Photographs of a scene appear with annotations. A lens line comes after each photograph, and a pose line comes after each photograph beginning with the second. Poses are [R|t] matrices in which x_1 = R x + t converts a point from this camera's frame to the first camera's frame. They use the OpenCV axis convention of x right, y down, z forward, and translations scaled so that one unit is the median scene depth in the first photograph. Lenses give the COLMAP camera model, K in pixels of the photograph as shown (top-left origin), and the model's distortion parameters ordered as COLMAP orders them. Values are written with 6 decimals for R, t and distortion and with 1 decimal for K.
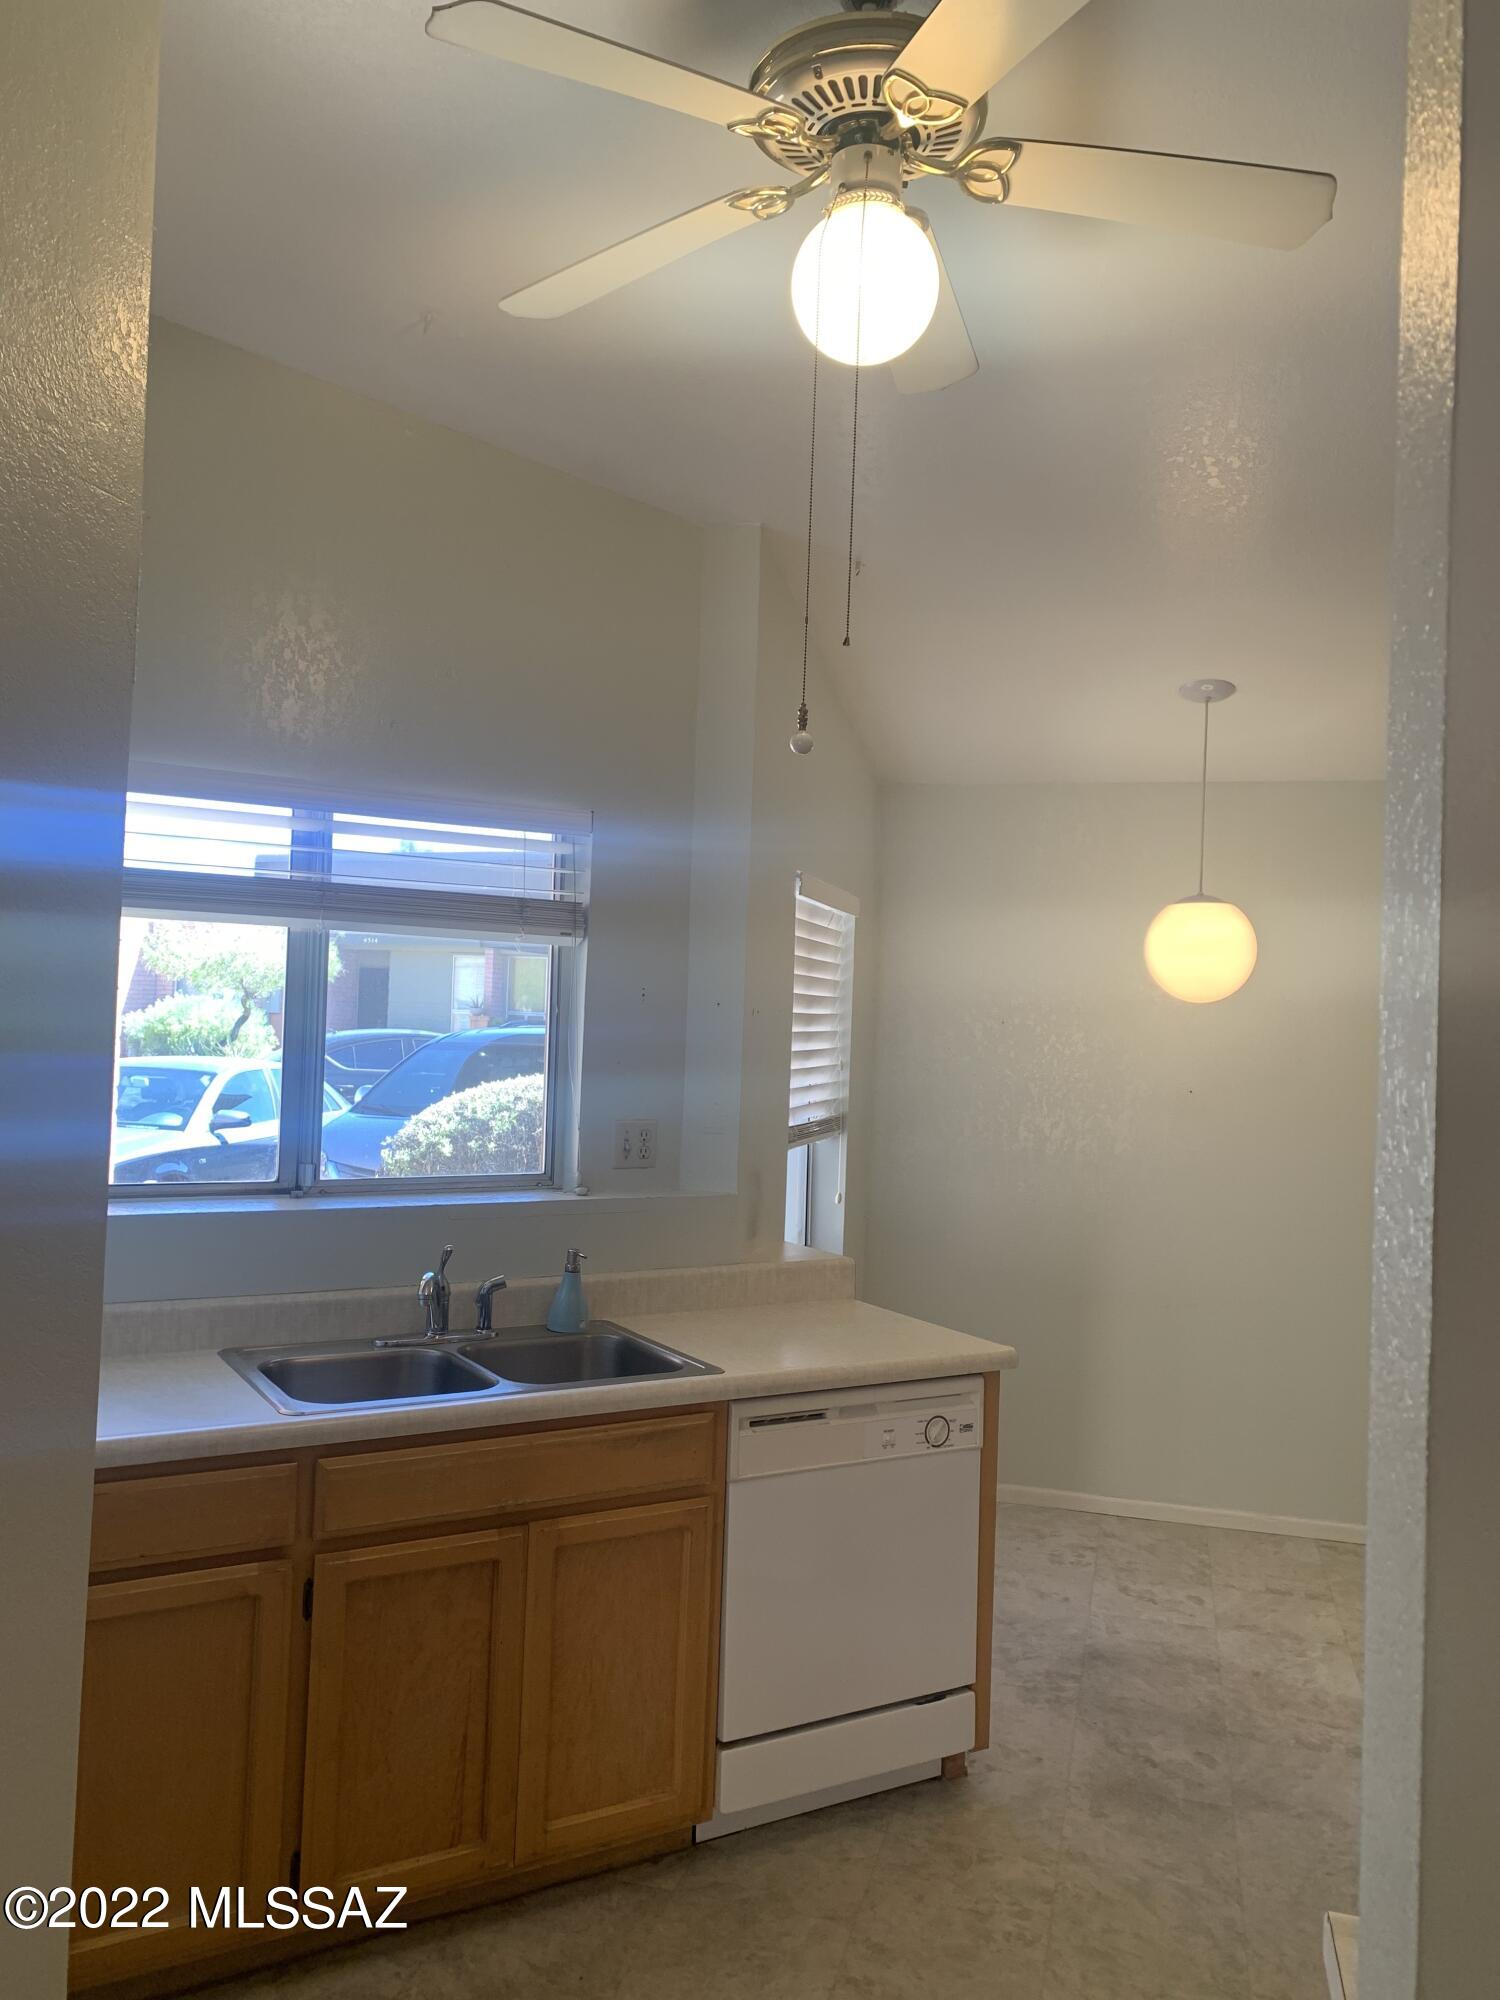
lens RADIAL K [[1514.8, 0, 743.6], [0, 1514.8, 996.6], [0, 0, 1]] dist [0.002938, -0.005090]
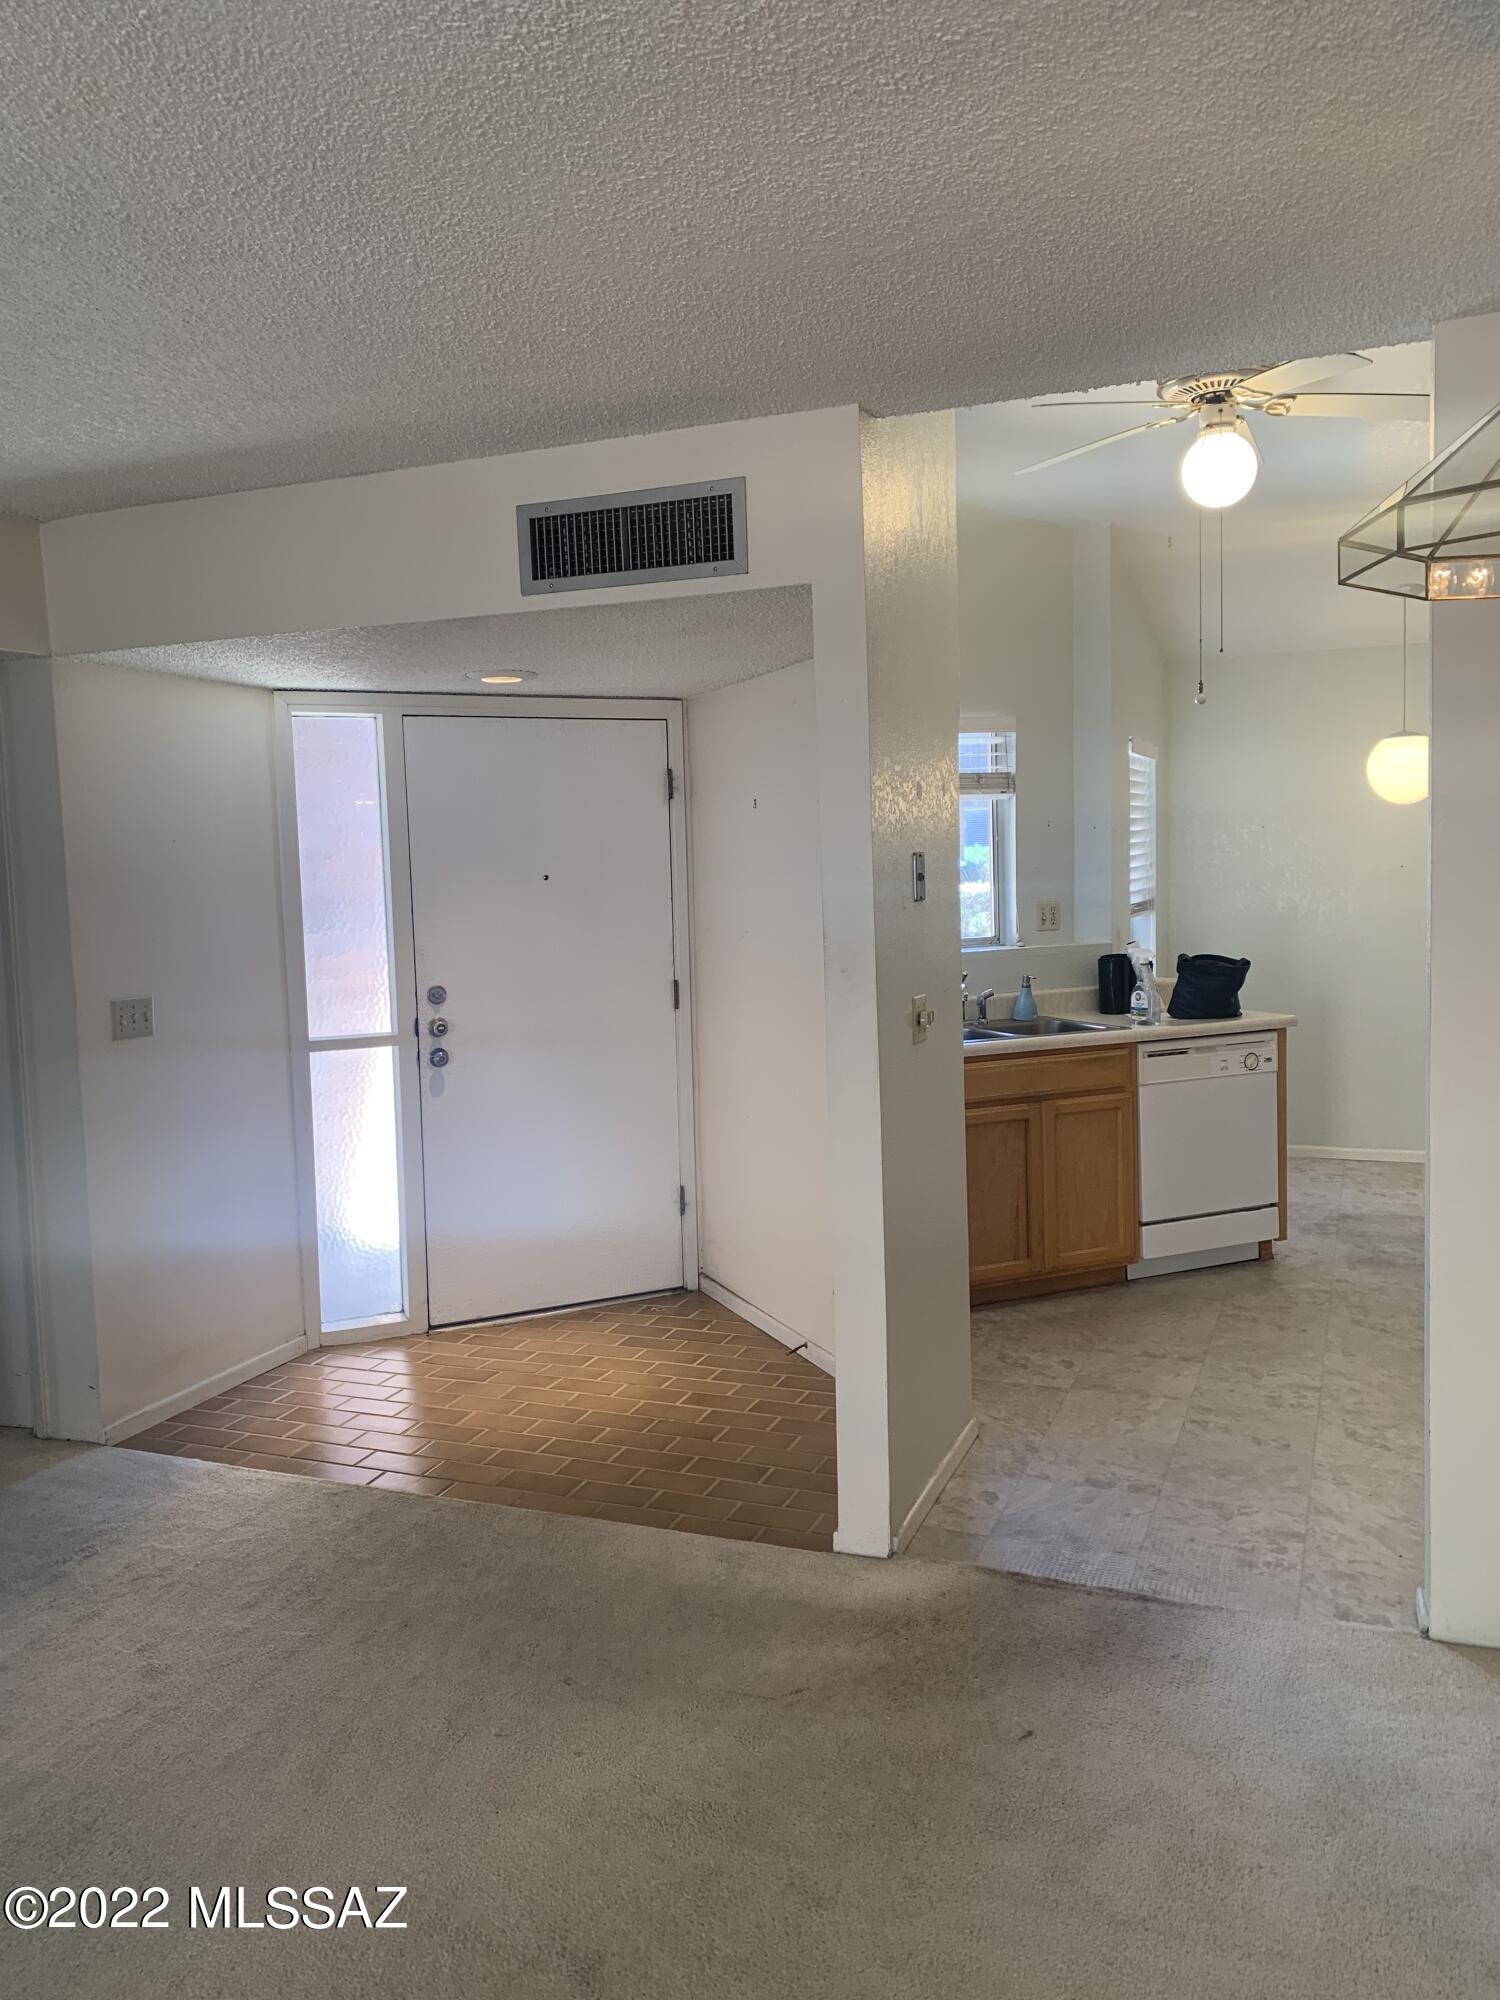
lens RADIAL K [[1514.8, 0, 712.6], [0, 1514.8, 995.4], [0, 0, 1]] dist [0.002938, -0.005090]
pose [[0.987495, -0.054789, -0.147826, -0.222211], [0.069950, 0.992587, 0.099389, -0.007676], [0.141285, -0.108487, 0.984007, -0.799647]]
